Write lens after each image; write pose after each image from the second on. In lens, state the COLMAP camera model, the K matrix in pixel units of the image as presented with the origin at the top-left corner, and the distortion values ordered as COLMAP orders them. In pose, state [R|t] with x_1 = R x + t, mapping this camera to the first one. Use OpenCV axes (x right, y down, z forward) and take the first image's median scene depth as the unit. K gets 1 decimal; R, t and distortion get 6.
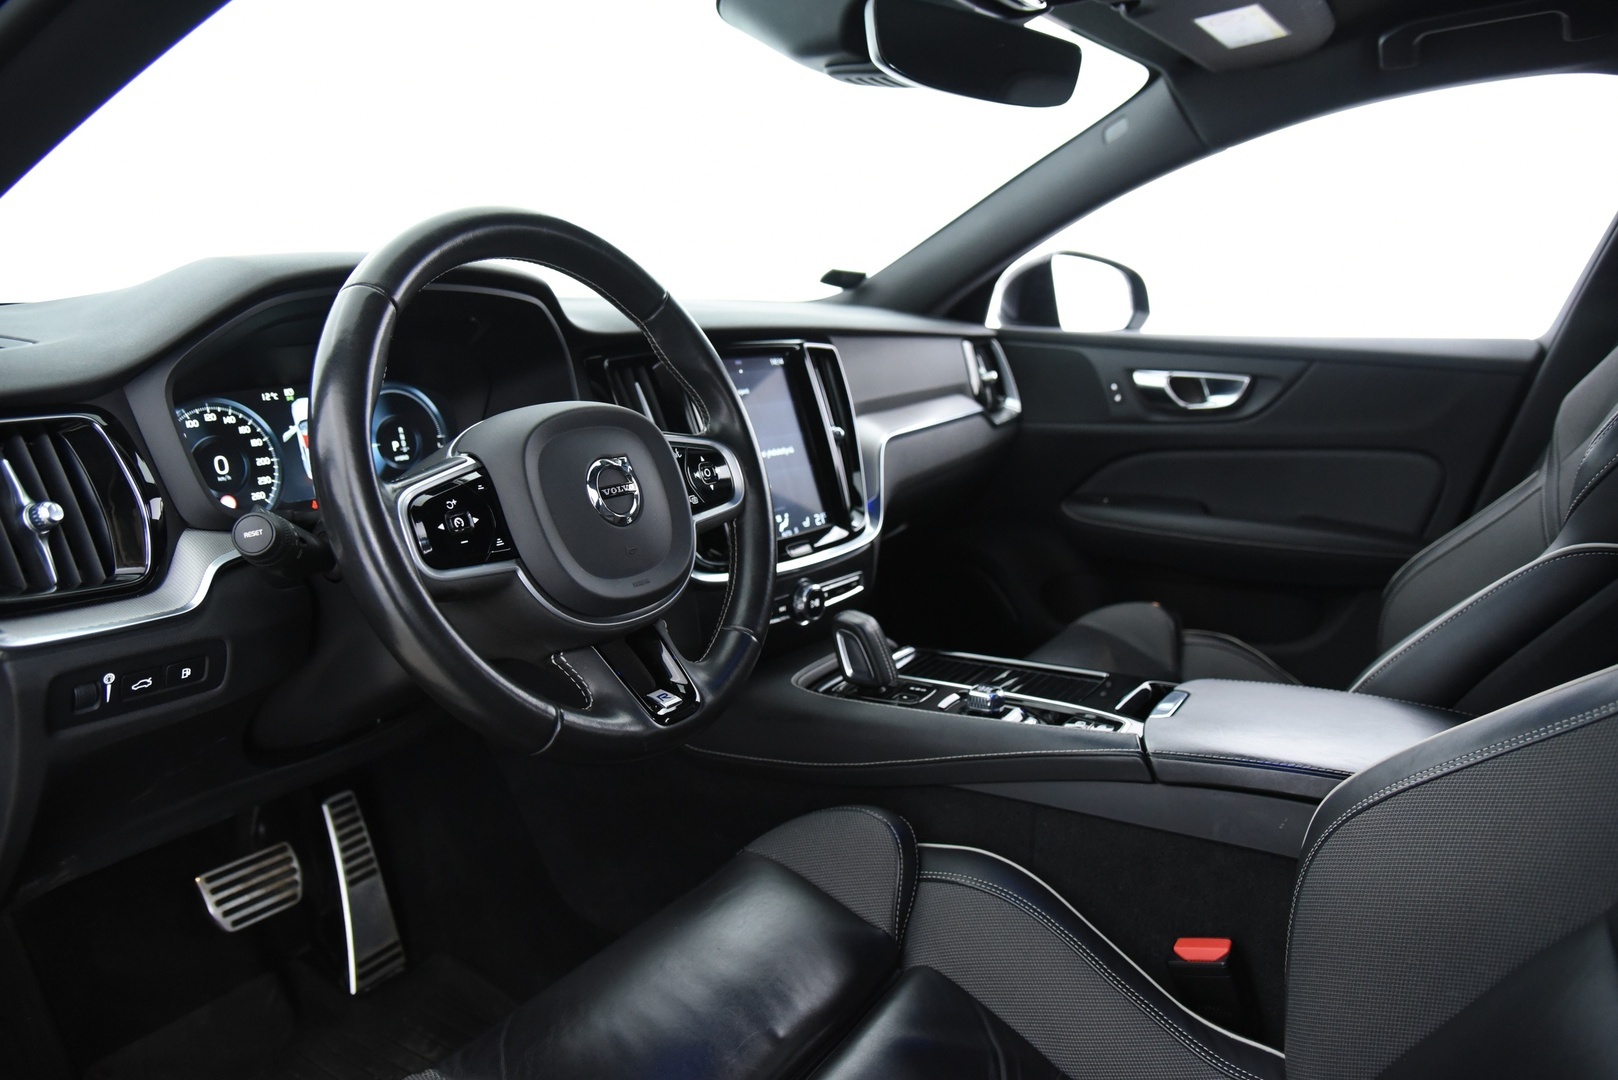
lens RADIAL K [[1103.0, 0, 819.6], [0, 1103.0, 527.0], [0, 0, 1]] dist [-0.107230, 0.008999]
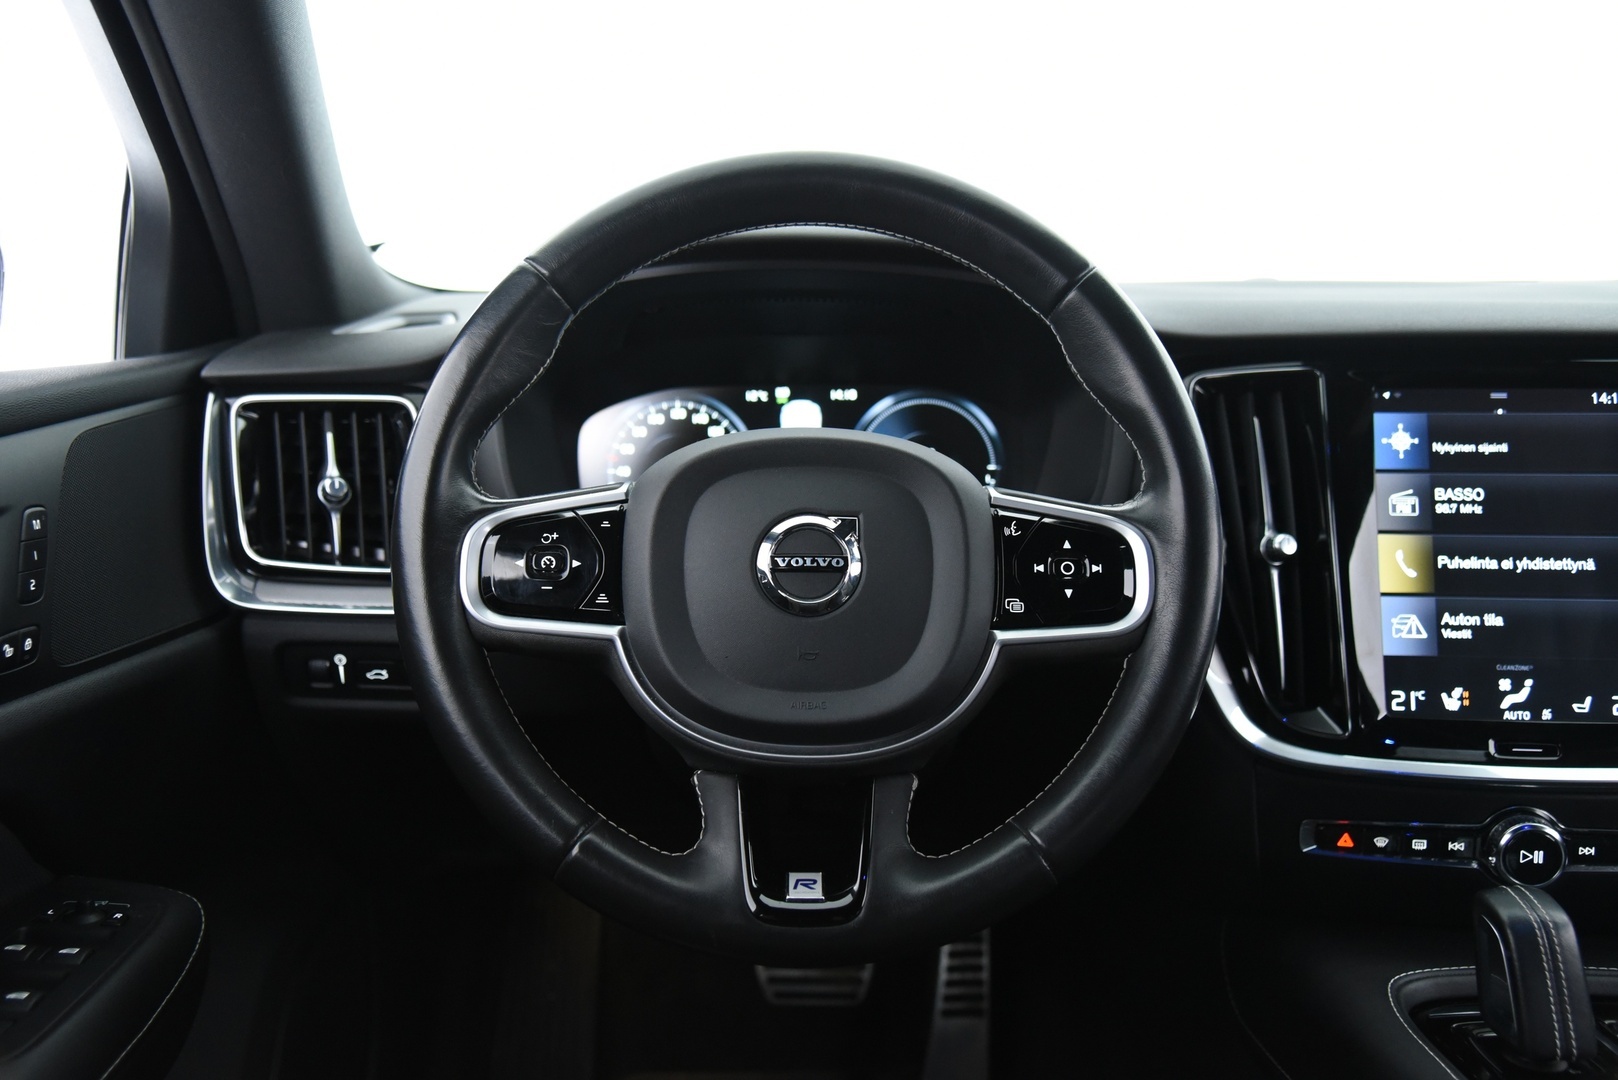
lens RADIAL K [[1382.0, 0, 792.9], [0, 1382.0, 538.5], [0, 0, 1]] dist [-0.012053, 0.025926]
pose [[0.537846, 0.139838, -0.831364, 0.430476], [-0.163670, 0.984704, 0.059744, -0.080584], [0.827003, 0.103936, 0.552507, 0.428149]]
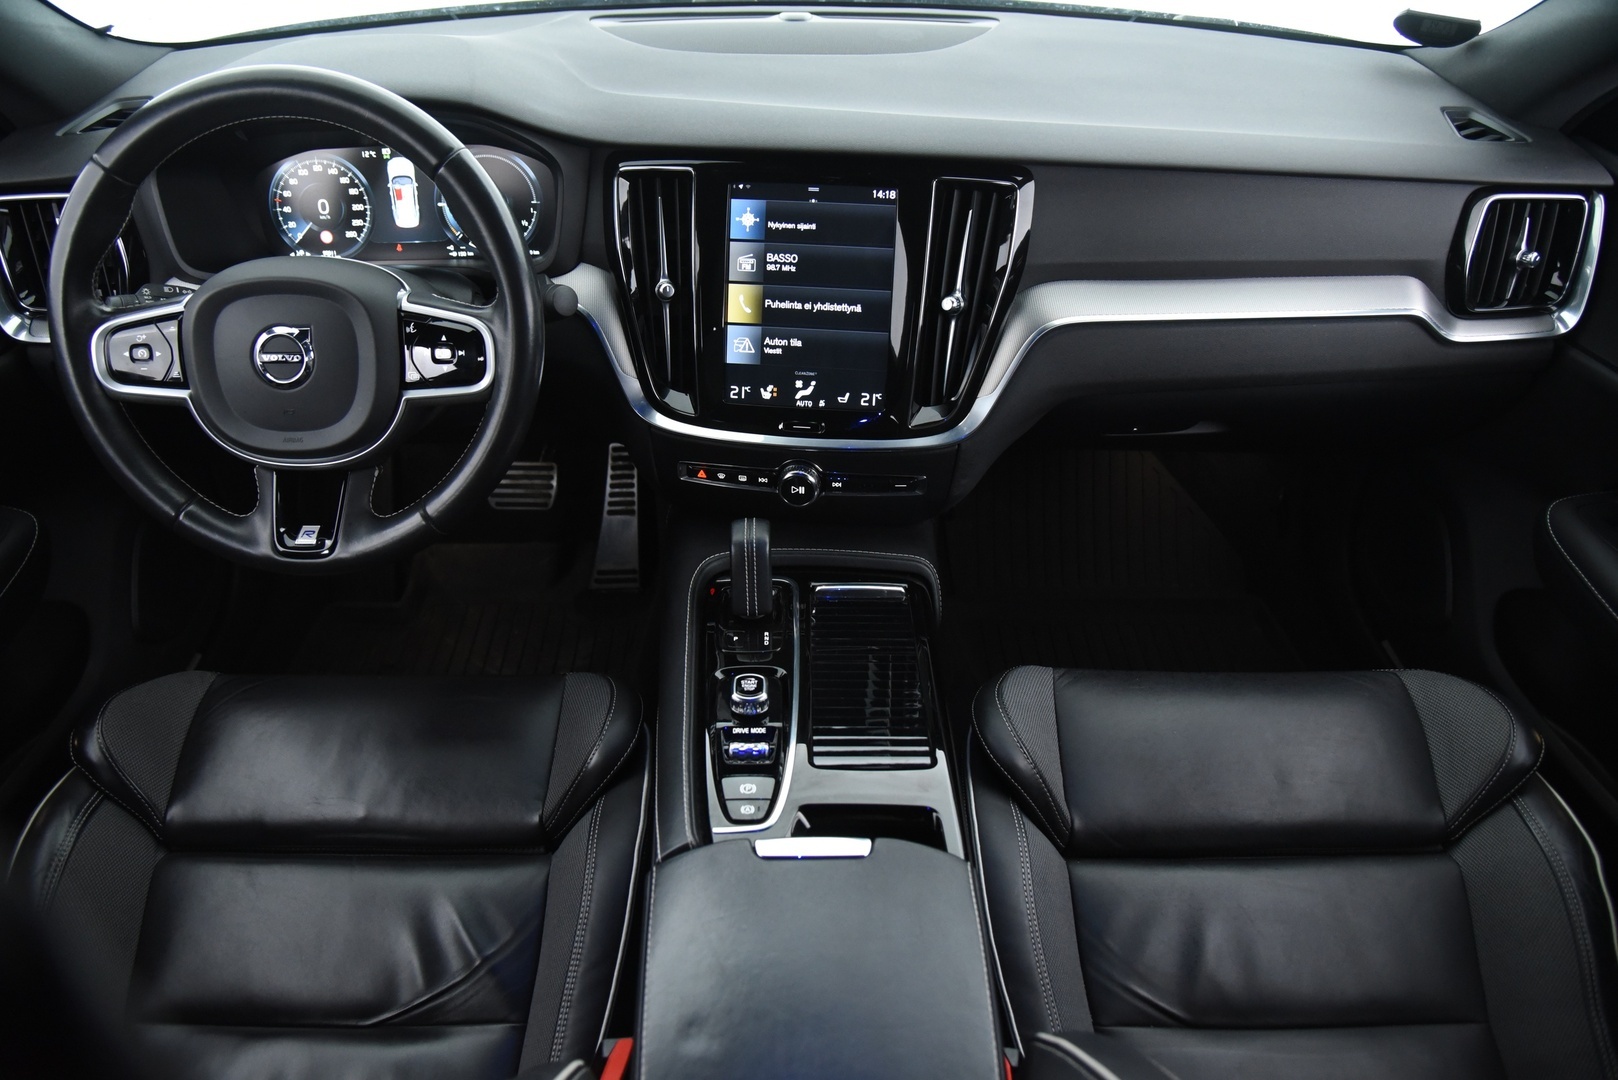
lens RADIAL K [[1103.0, 0, 784.3], [0, 1103.0, 522.5], [0, 0, 1]] dist [-0.107230, 0.008999]
pose [[0.539992, 0.482902, -0.689357, 0.783059], [-0.167871, 0.864372, 0.474004, -0.416281], [0.824759, -0.140236, 0.547819, 0.662294]]
